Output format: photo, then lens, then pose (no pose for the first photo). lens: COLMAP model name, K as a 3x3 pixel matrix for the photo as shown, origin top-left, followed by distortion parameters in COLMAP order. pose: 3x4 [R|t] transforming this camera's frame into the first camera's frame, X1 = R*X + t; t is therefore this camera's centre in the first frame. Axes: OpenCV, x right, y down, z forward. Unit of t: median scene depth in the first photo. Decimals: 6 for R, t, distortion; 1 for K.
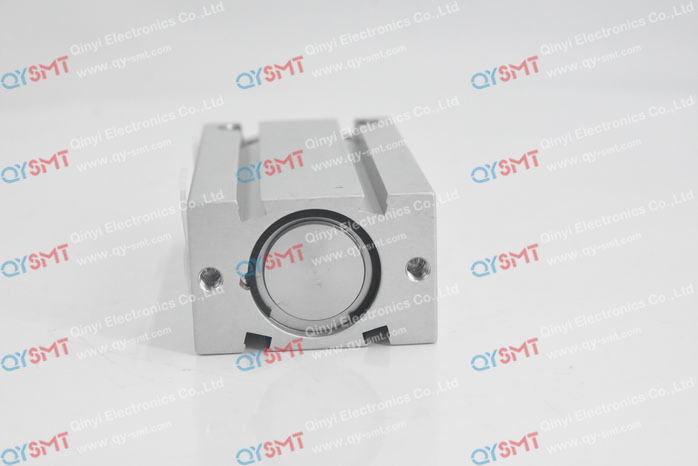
lens RADIAL K [[1476.7, 0, 349.0], [0, 1476.7, 233.0], [0, 0, 1]] dist [-0.000612, -0.009432]
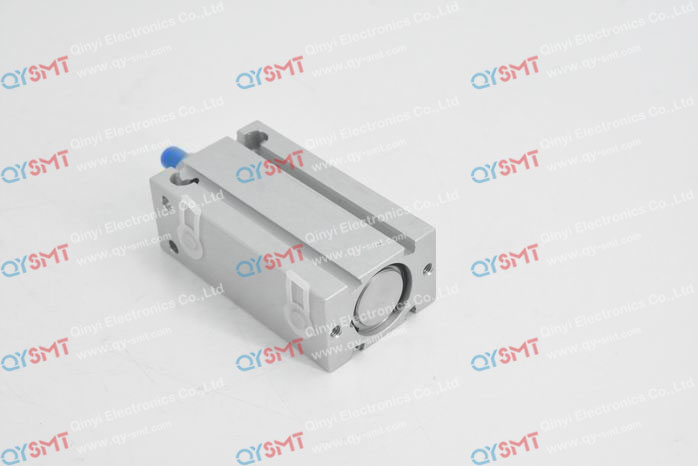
lens RADIAL K [[1476.7, 0, 349.0], [0, 1476.7, 233.0], [0, 0, 1]] dist [-0.000612, -0.009432]
pose [[1.000000, 0.000011, 0.000000, -0.000001], [-0.000011, 1.000000, 0.000060, 0.254579], [0.000000, -0.000060, 1.000000, -0.000011]]
